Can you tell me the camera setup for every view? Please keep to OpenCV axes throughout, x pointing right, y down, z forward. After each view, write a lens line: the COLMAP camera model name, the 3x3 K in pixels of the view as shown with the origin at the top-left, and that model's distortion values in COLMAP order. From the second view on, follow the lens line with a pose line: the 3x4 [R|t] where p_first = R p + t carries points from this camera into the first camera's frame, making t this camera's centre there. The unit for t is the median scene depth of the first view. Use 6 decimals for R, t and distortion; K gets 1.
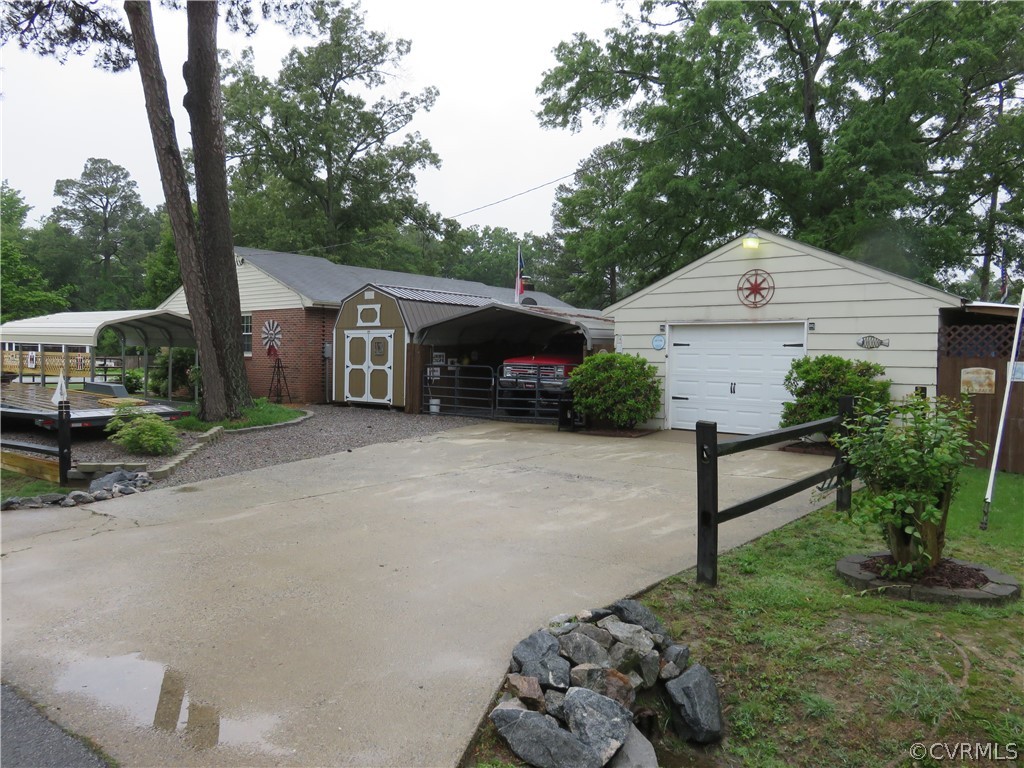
lens RADIAL K [[778.1, 0, 508.9], [0, 778.1, 383.1], [0, 0, 1]] dist [-0.008885, 0.005218]
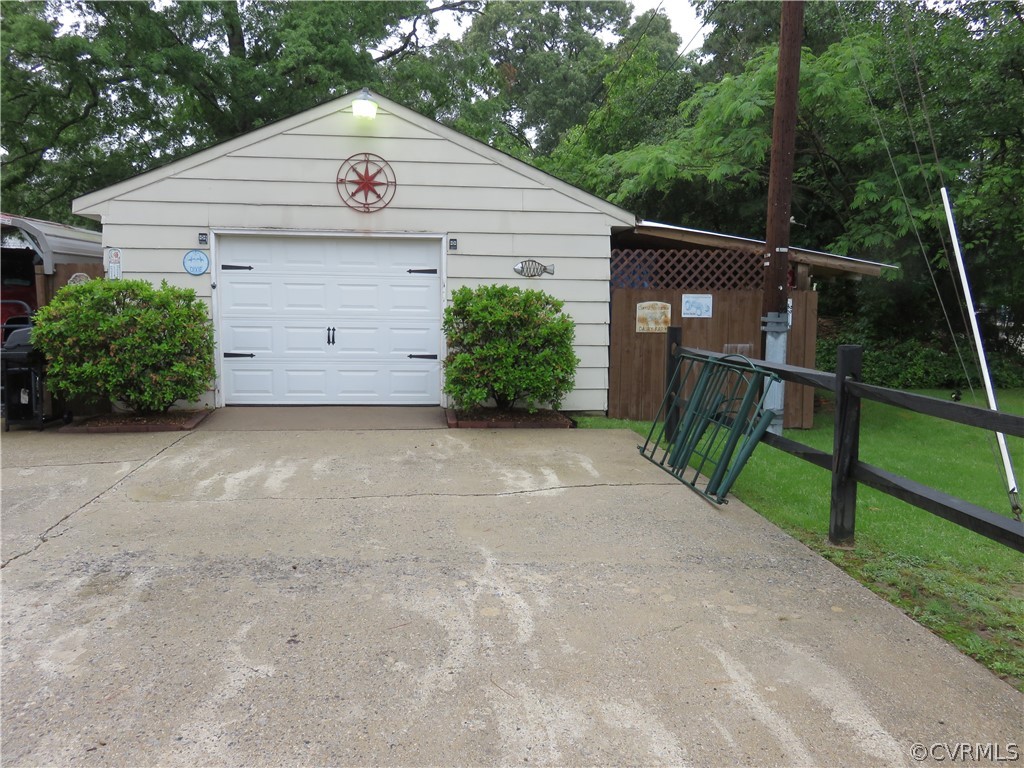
lens RADIAL K [[778.1, 0, 518.6], [0, 778.1, 382.3], [0, 0, 1]] dist [-0.008885, 0.005218]
pose [[0.673164, -0.077413, 0.735430, -0.091807], [0.023915, 0.996264, 0.082979, -0.005434], [-0.739107, -0.038271, 0.672500, 0.457693]]
